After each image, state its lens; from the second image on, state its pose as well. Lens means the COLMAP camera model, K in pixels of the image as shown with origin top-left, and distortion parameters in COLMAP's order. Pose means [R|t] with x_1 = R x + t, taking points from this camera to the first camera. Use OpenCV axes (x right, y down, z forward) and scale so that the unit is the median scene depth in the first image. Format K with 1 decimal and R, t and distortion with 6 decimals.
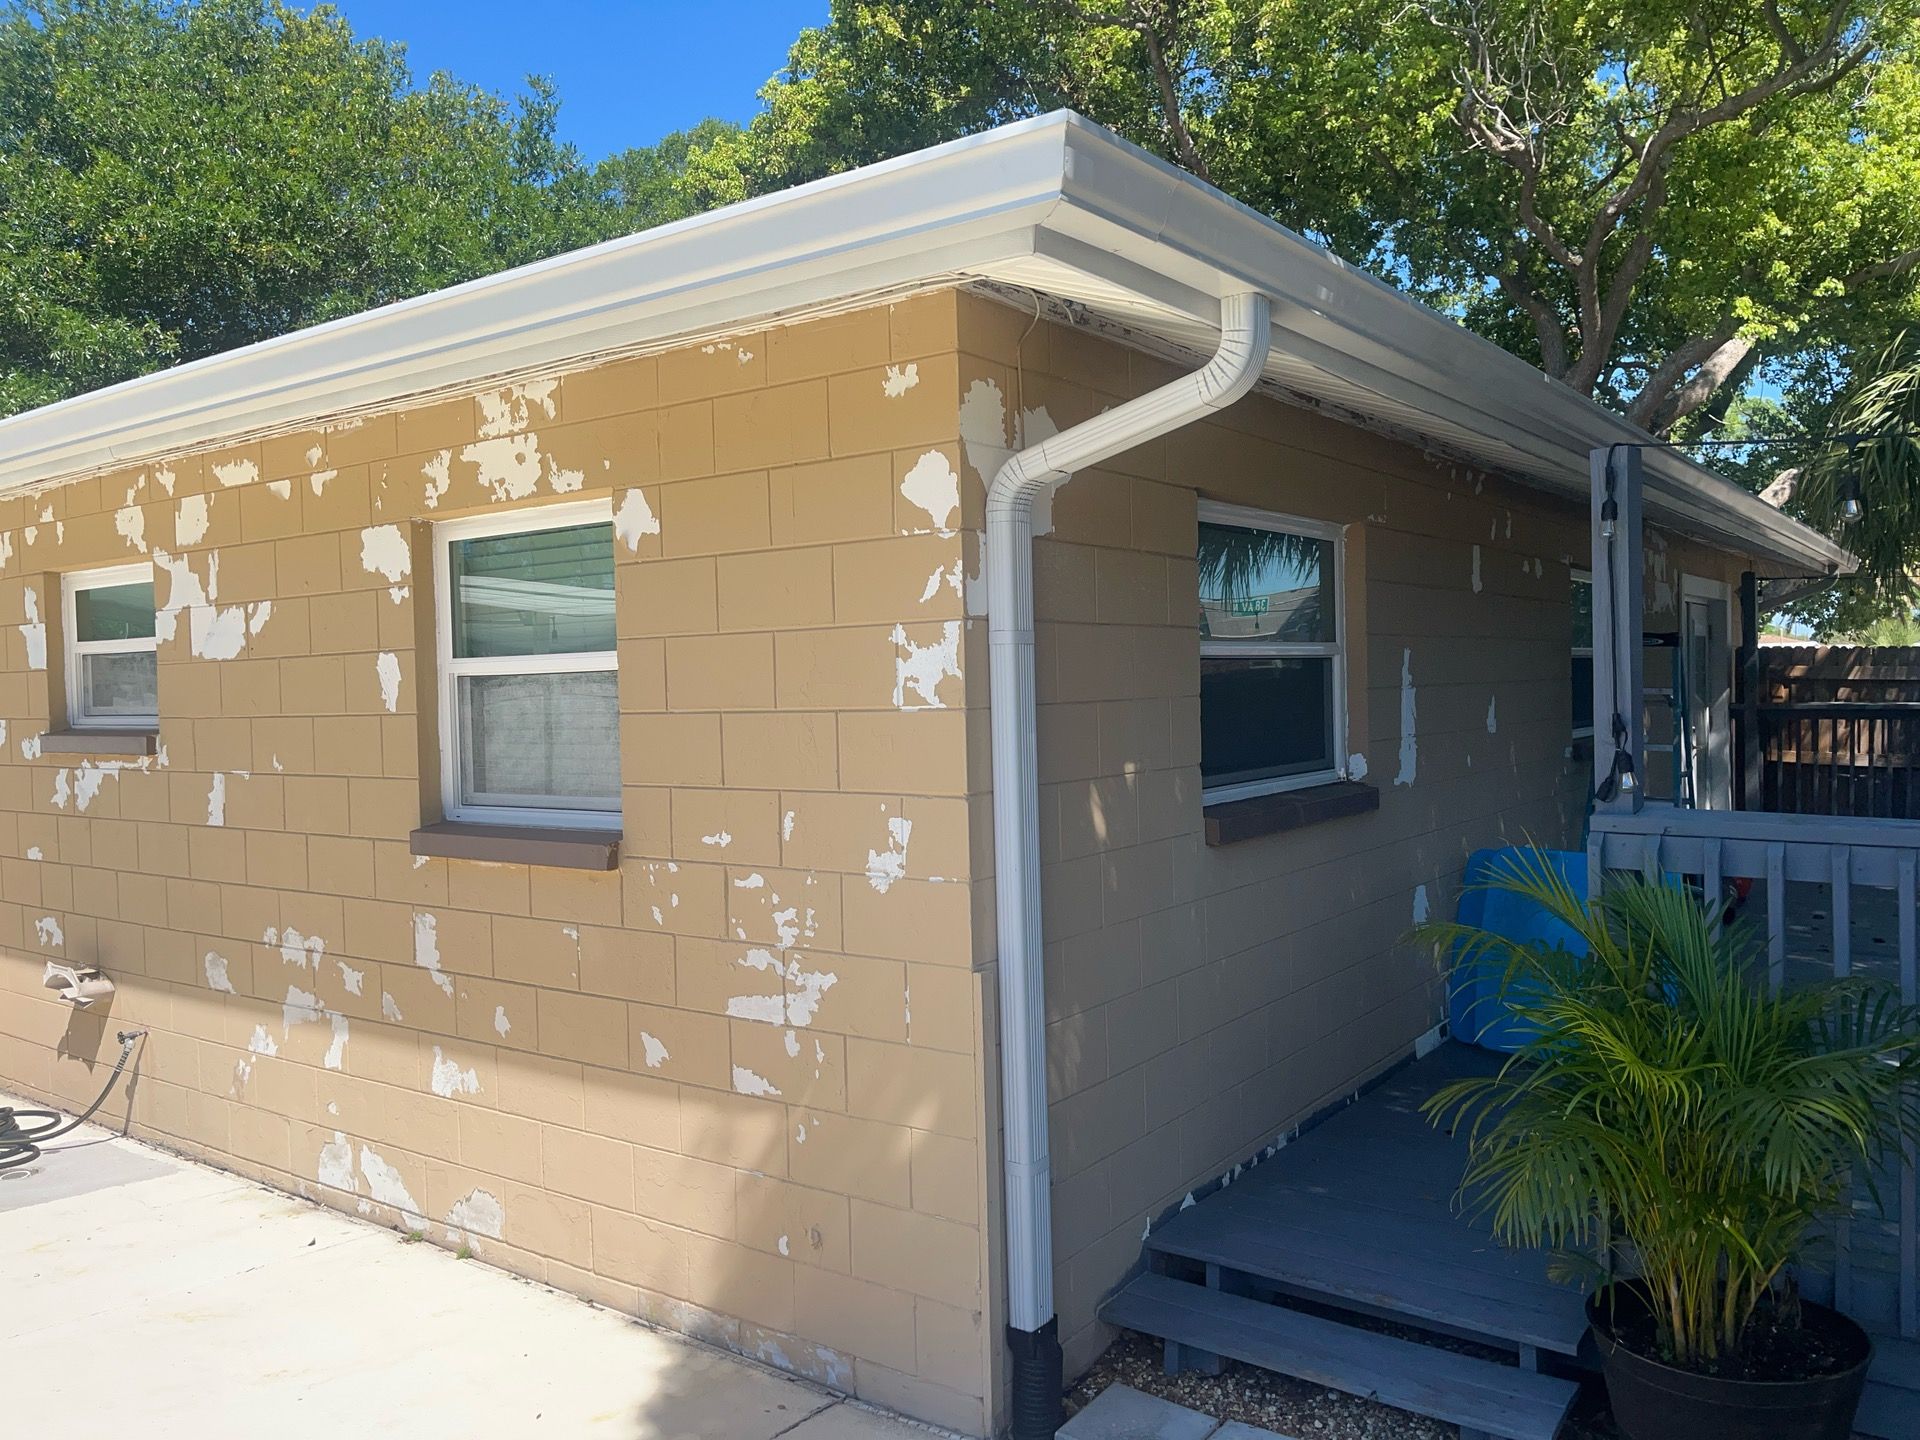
lens RADIAL K [[1464.4, 0, 989.5], [0, 1464.4, 722.3], [0, 0, 1]] dist [0.065892, -0.098549]
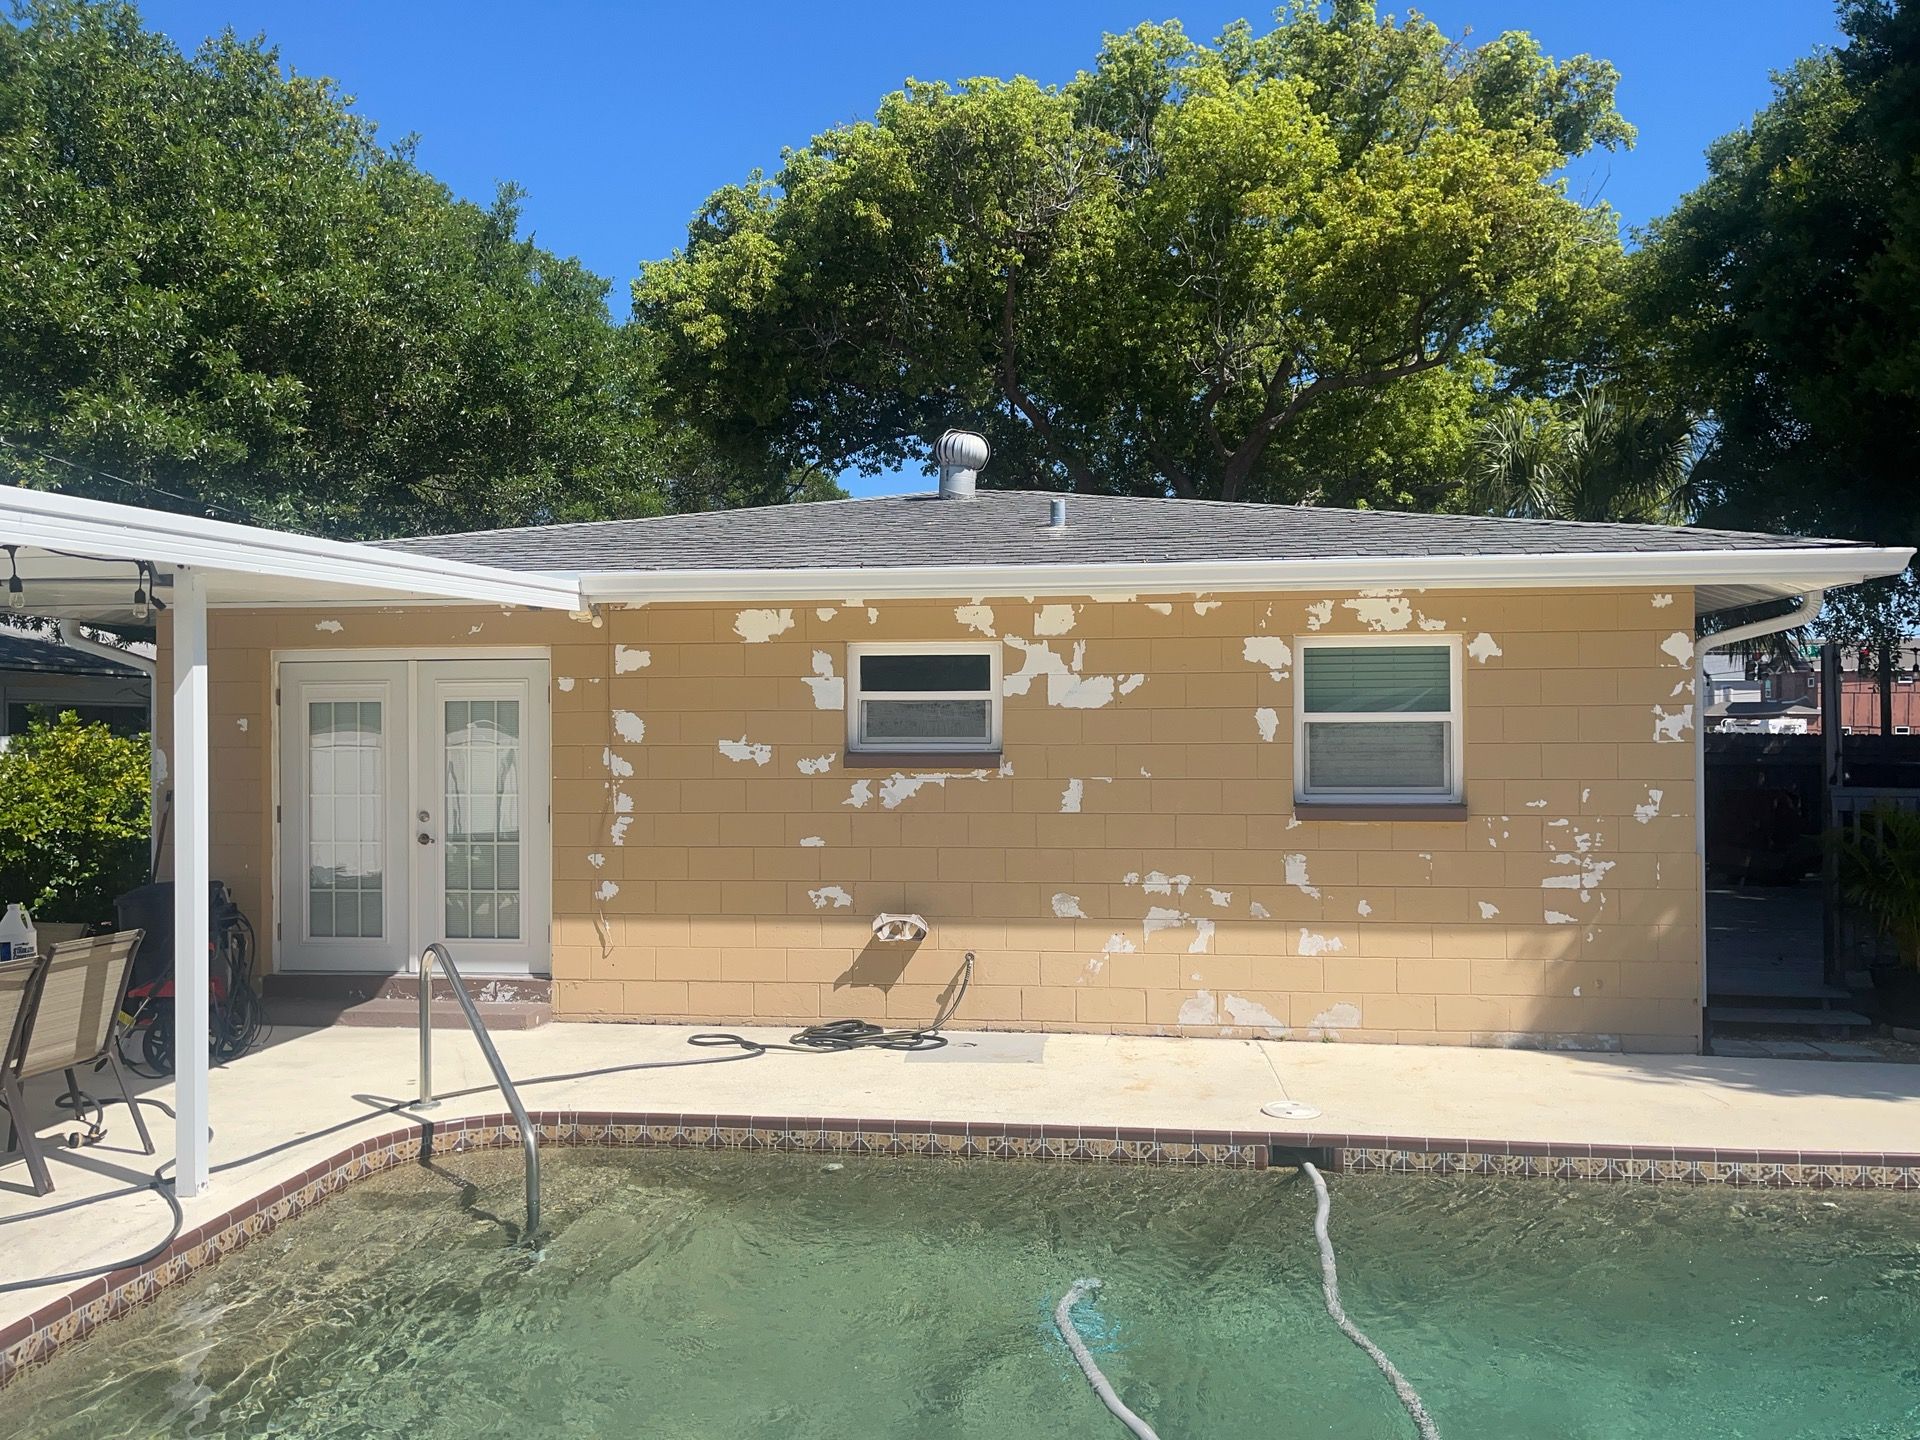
lens RADIAL K [[1472.7, 0, 967.7], [0, 1472.7, 731.4], [0, 0, 1]] dist [0.005443, -0.002924]
pose [[0.879362, 0.024469, 0.475524, -1.633389], [-0.004491, 0.999061, -0.043103, 0.061093], [-0.476132, 0.035768, 0.878646, -0.398331]]
